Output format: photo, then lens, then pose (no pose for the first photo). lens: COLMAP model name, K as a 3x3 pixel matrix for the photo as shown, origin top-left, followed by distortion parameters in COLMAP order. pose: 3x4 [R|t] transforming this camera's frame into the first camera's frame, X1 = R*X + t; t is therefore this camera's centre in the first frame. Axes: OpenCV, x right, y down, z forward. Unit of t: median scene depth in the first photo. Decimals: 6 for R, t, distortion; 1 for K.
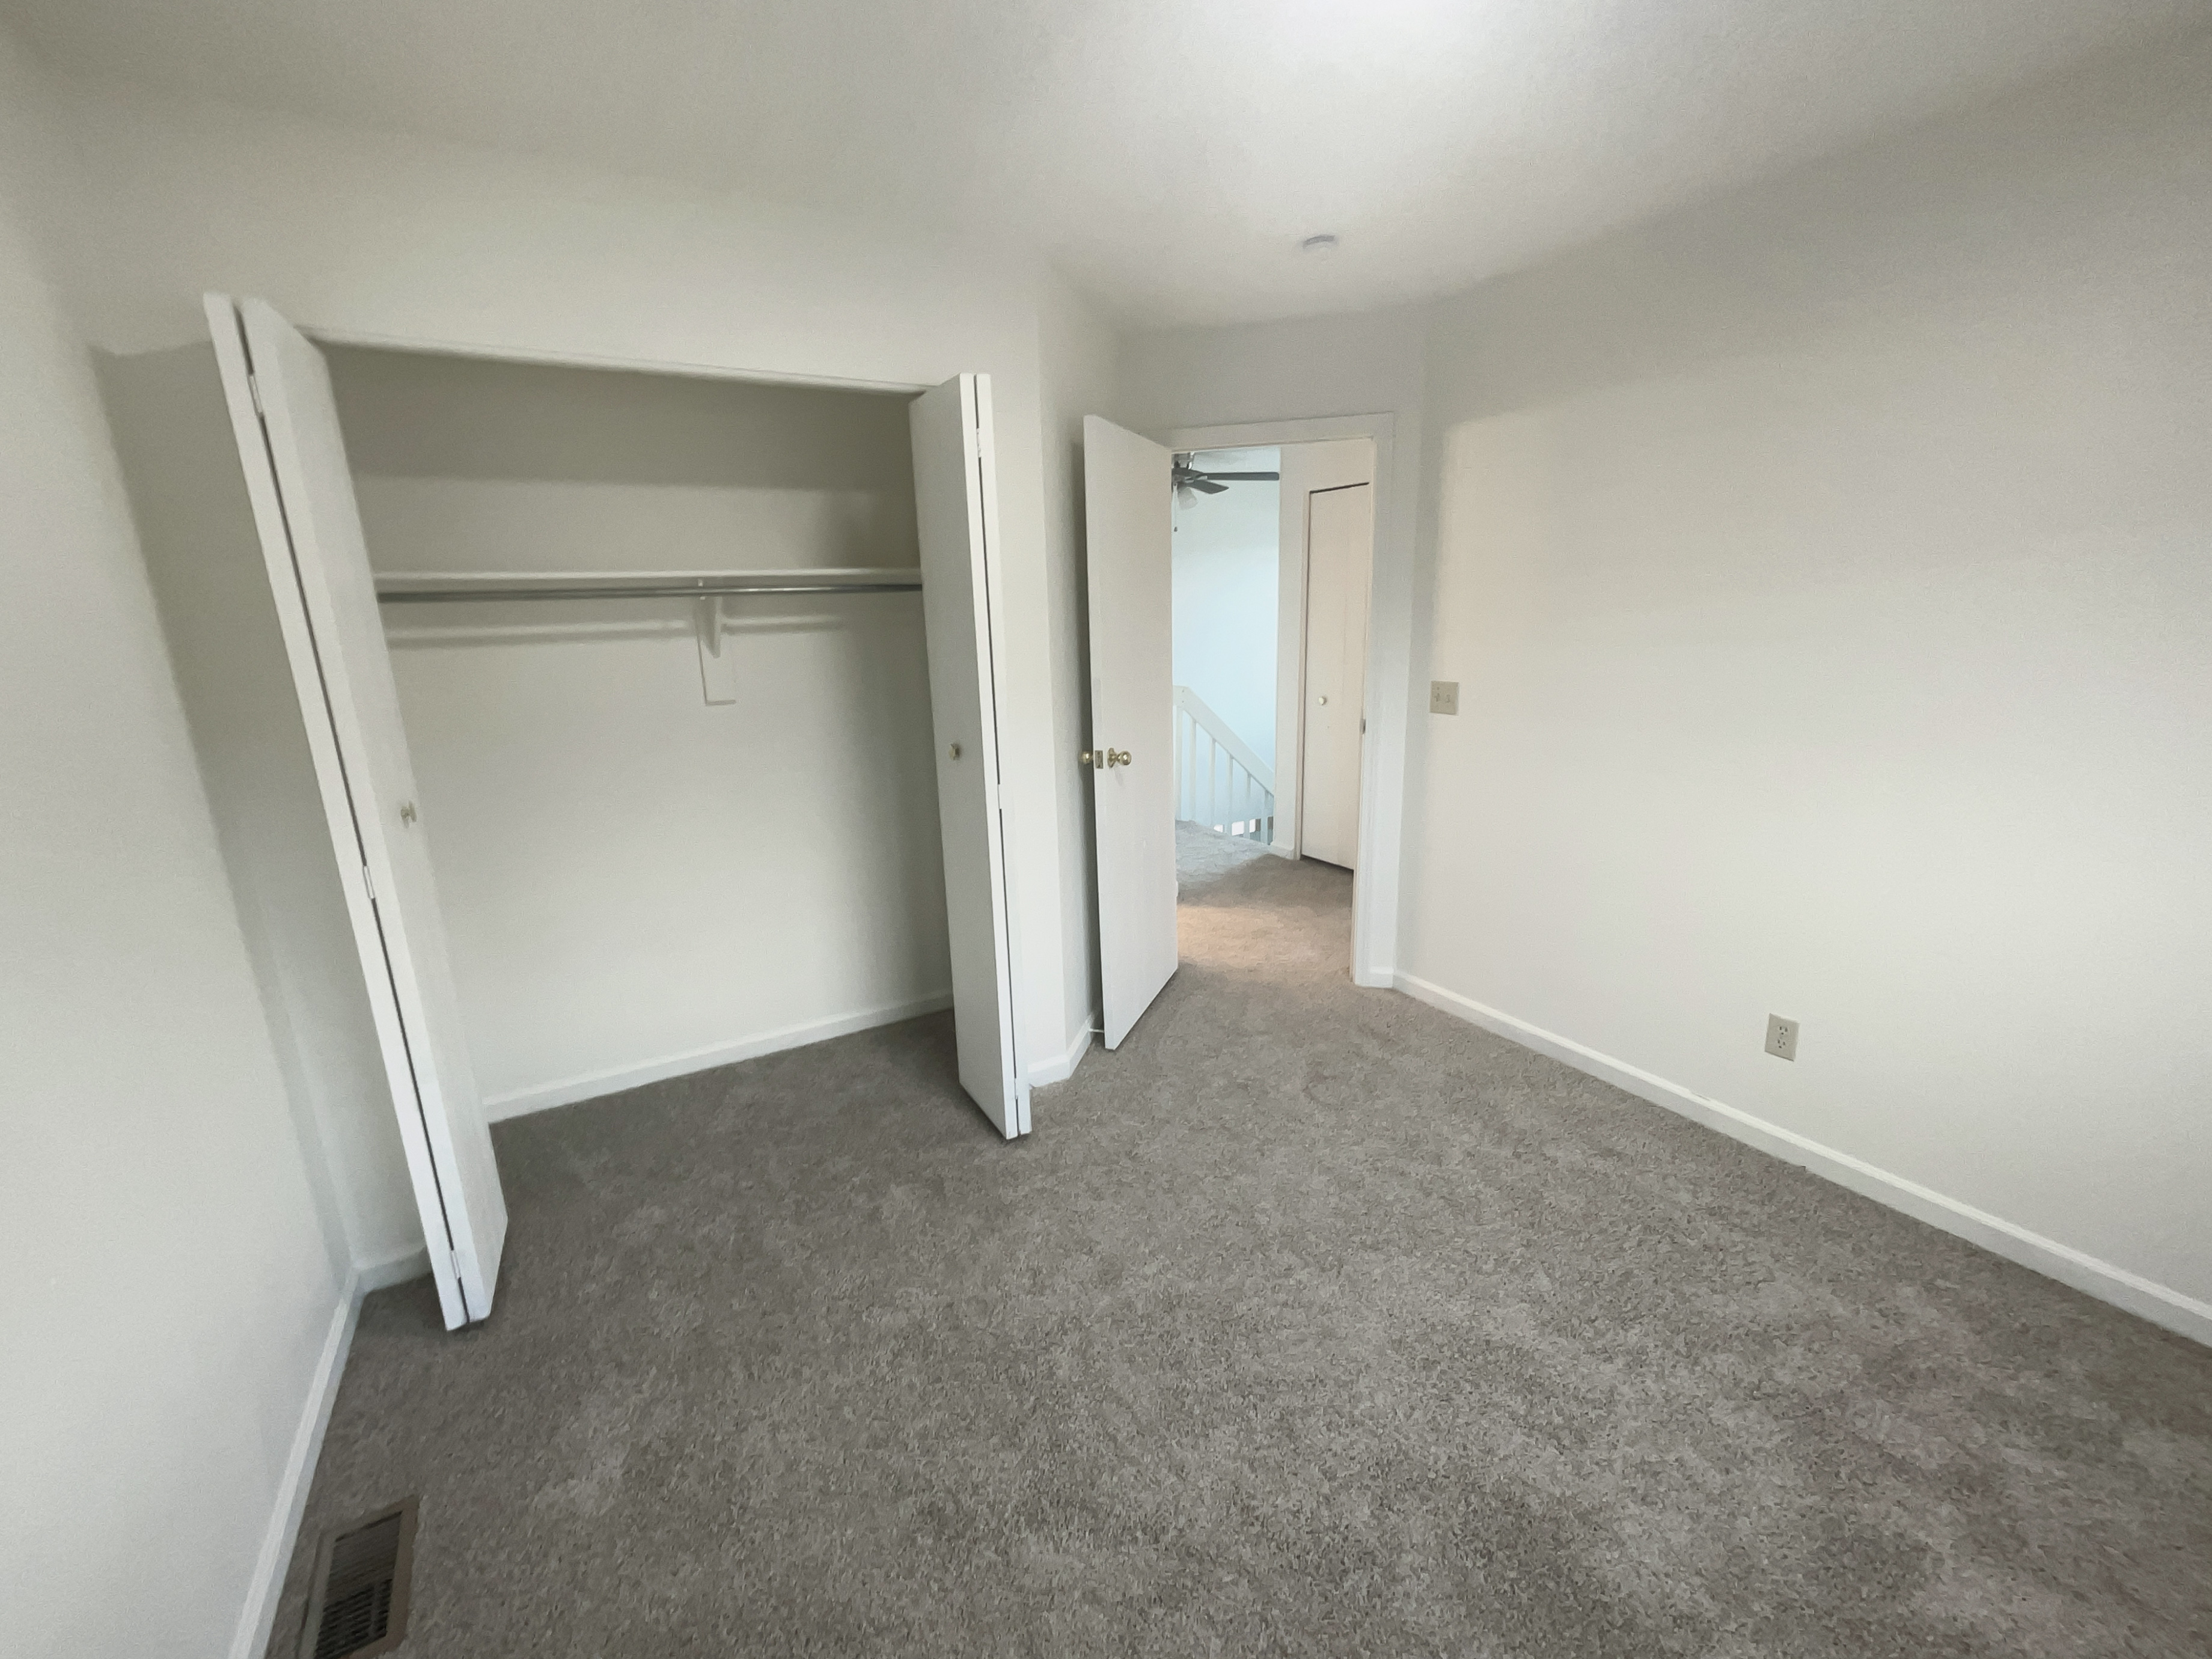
lens RADIAL K [[919.3, 0, 1106.0], [0, 919.3, 829.5], [0, 0, 1]] dist [0.001388, -0.000170]
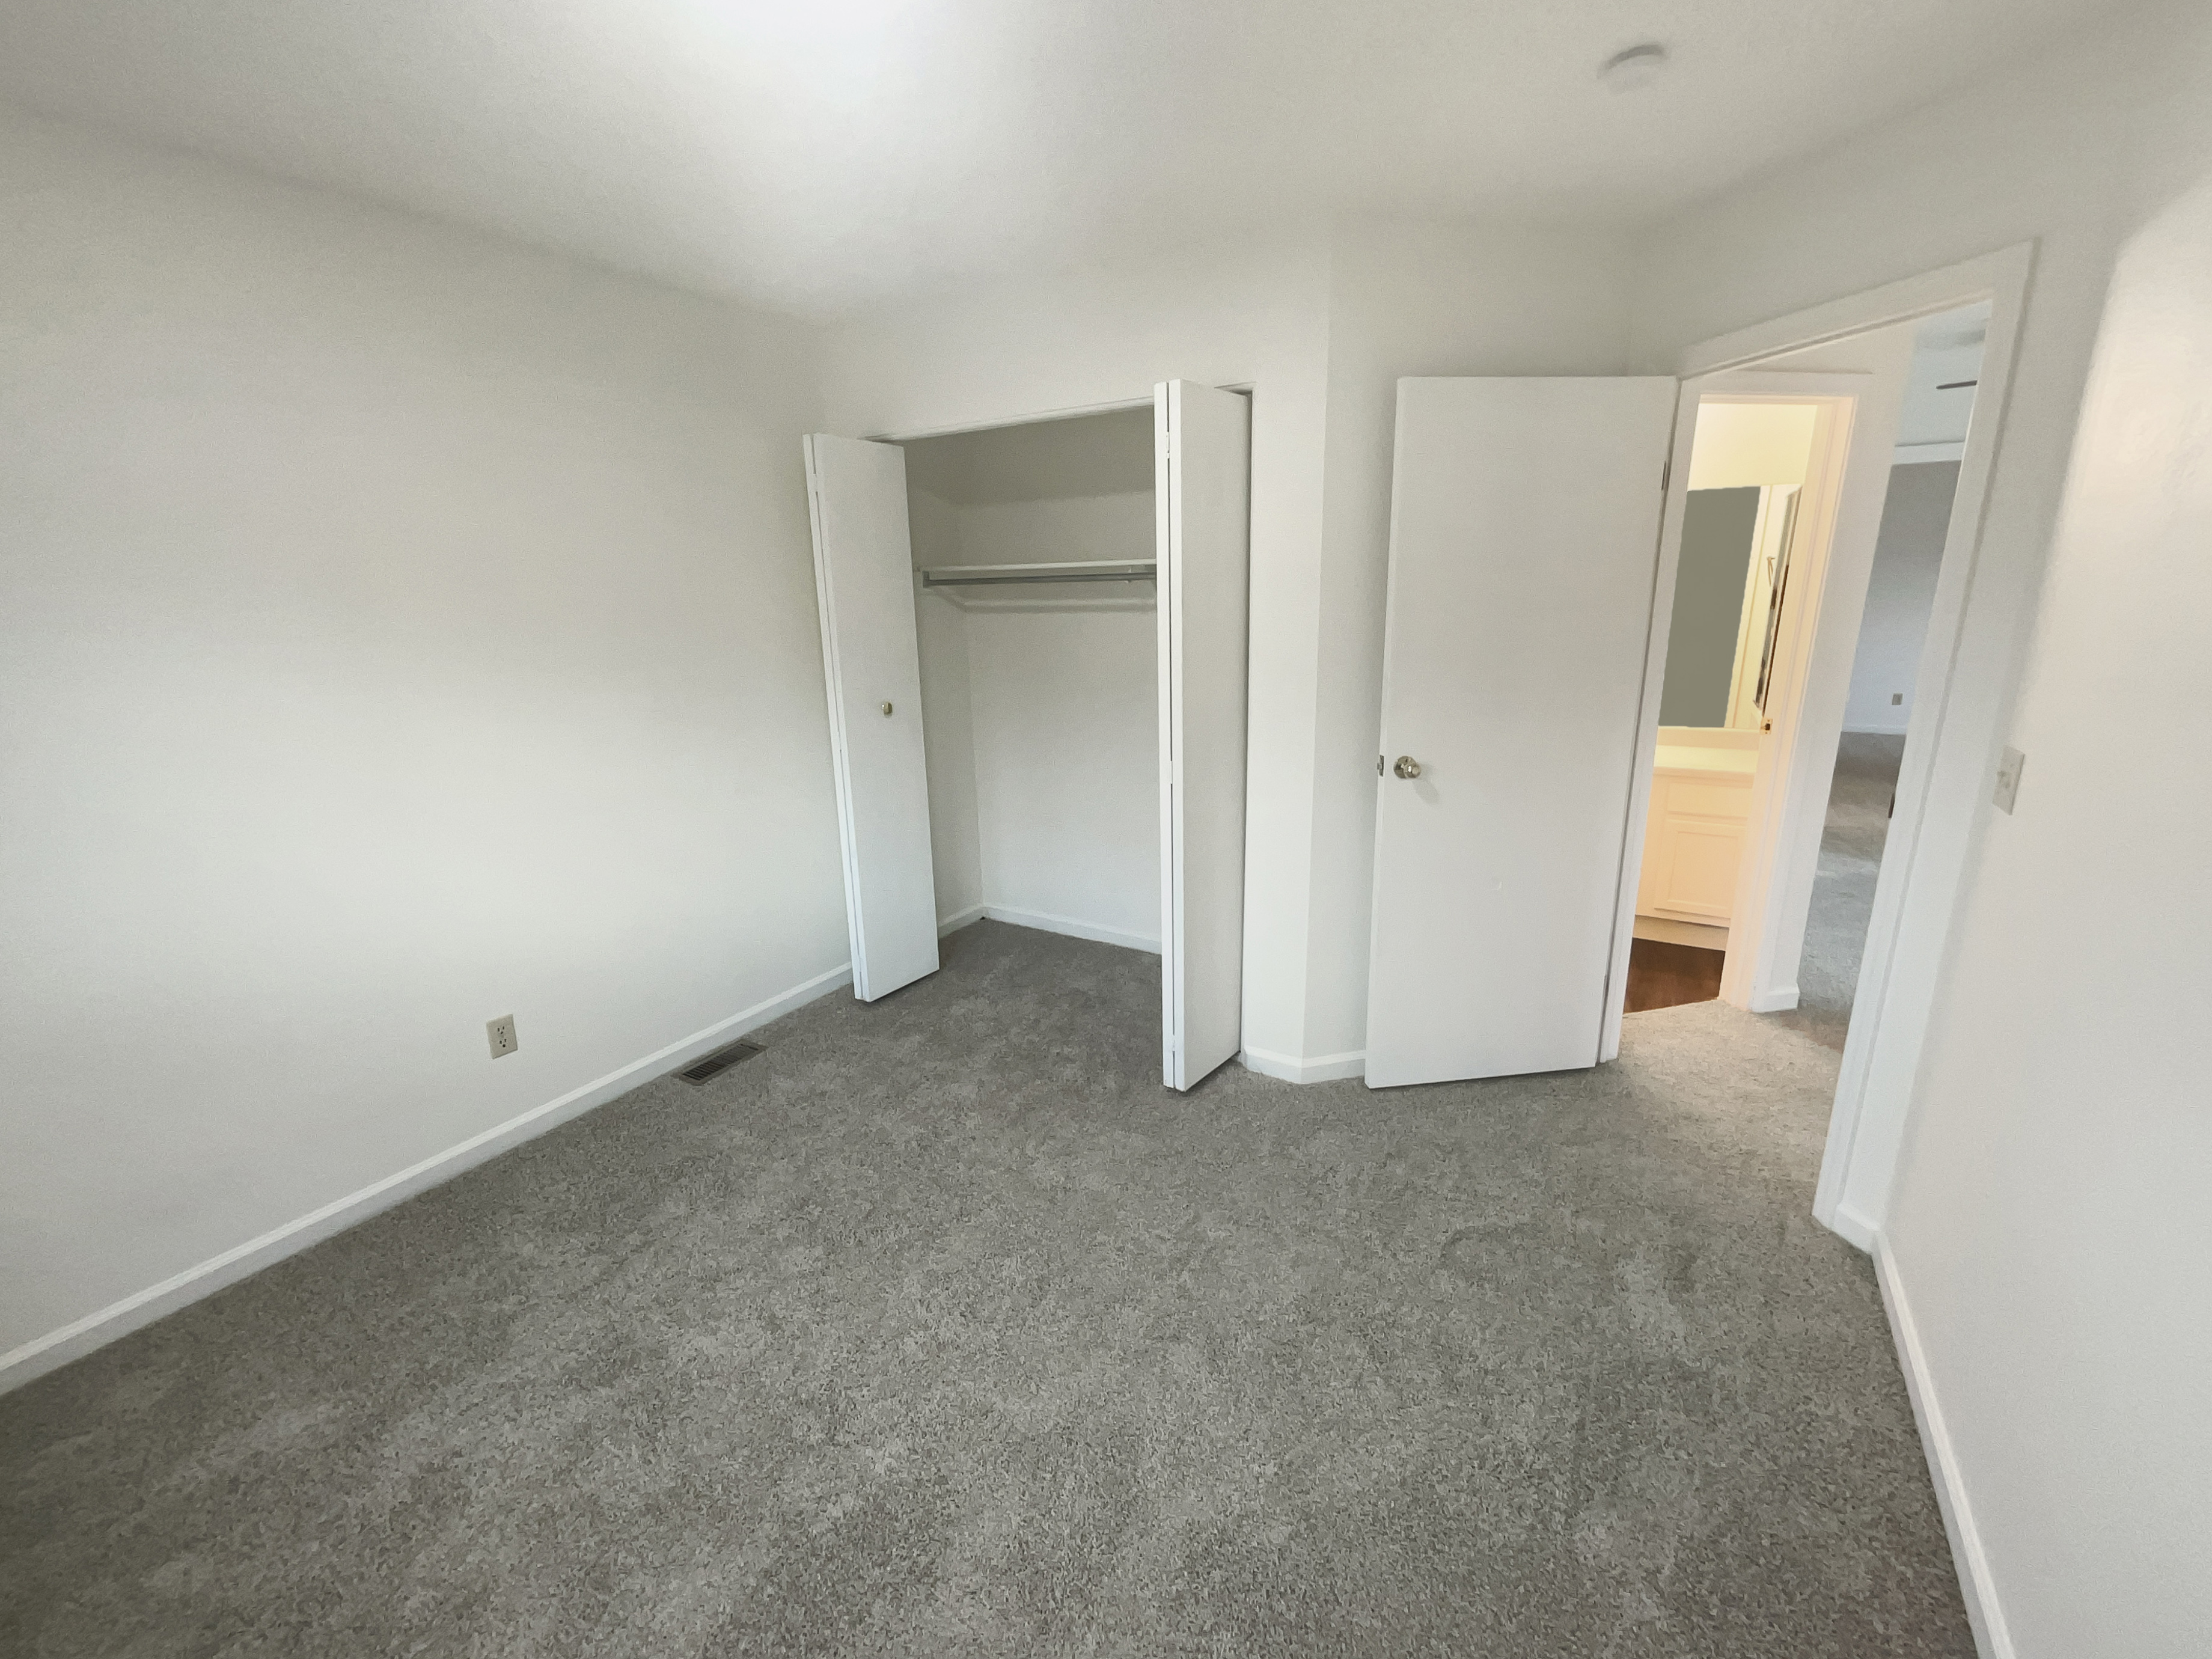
lens RADIAL K [[919.3, 0, 1106.0], [0, 919.3, 829.5], [0, 0, 1]] dist [0.001388, -0.000170]
pose [[0.478232, 0.241064, -0.844501, 0.625902], [-0.203401, 0.965848, 0.160519, -0.104721], [0.854355, 0.095007, 0.510932, 0.312932]]
